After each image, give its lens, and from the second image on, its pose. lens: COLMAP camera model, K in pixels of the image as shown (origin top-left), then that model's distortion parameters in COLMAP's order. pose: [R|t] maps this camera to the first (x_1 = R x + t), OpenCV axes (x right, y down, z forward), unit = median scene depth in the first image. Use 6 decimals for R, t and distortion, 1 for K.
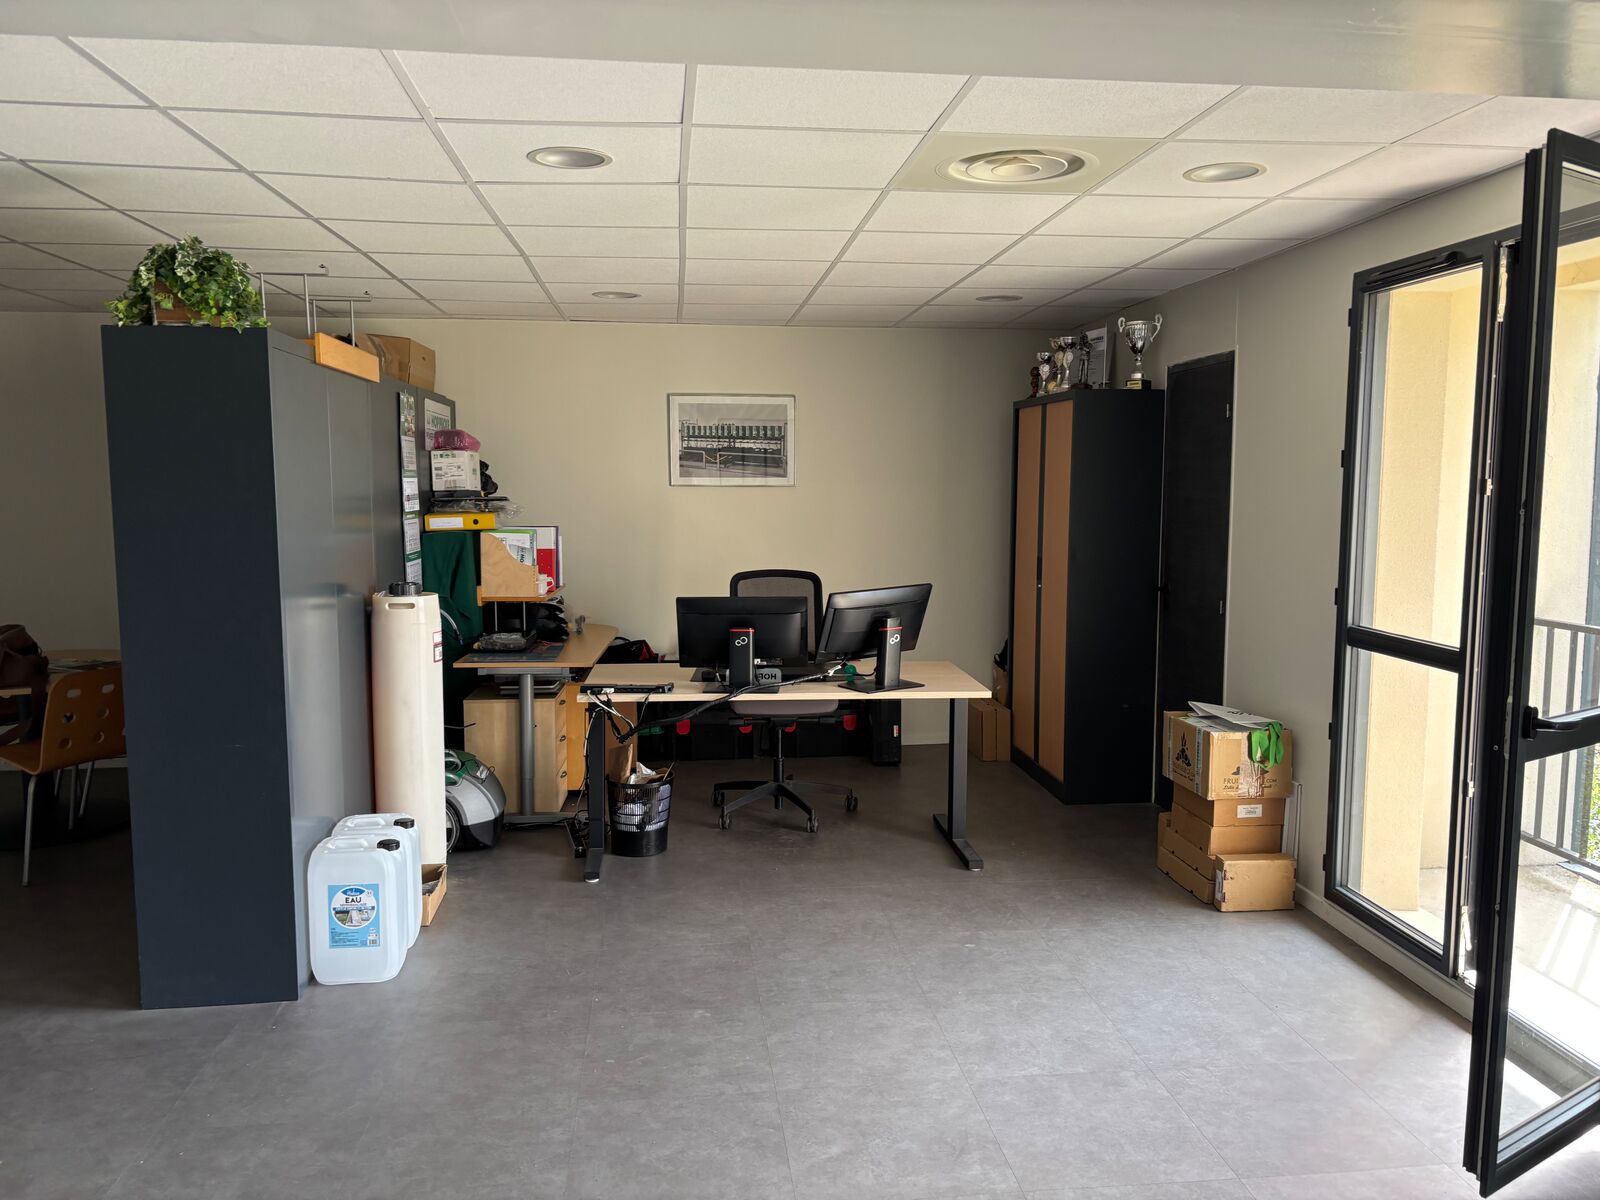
lens RADIAL K [[1212.5, 0, 801.2], [0, 1212.5, 608.1], [0, 0, 1]] dist [0.013004, -0.024054]
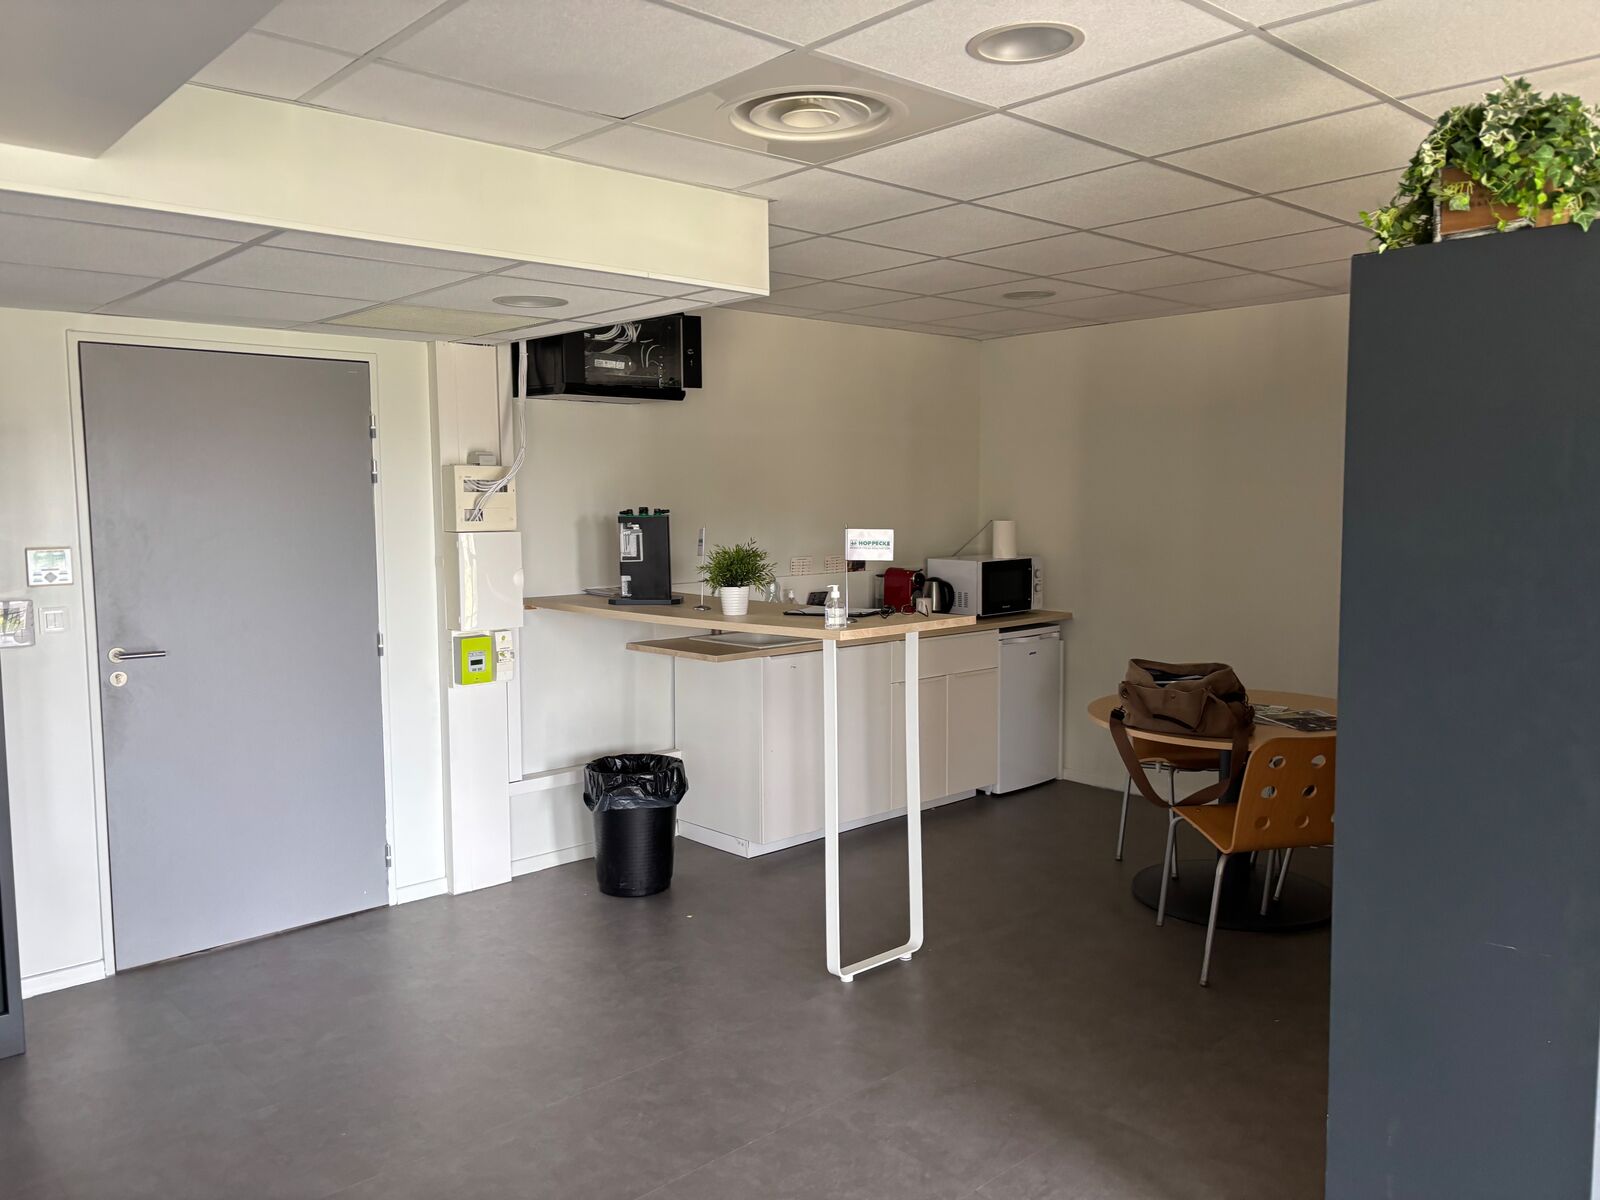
lens RADIAL K [[1212.5, 0, 797.5], [0, 1212.5, 606.5], [0, 0, 1]] dist [0.013004, -0.024054]
pose [[0.591587, 0.066767, -0.803472, -0.214662], [-0.078109, 0.996624, 0.025307, -0.036888], [0.802449, 0.047787, 0.594805, 0.378168]]
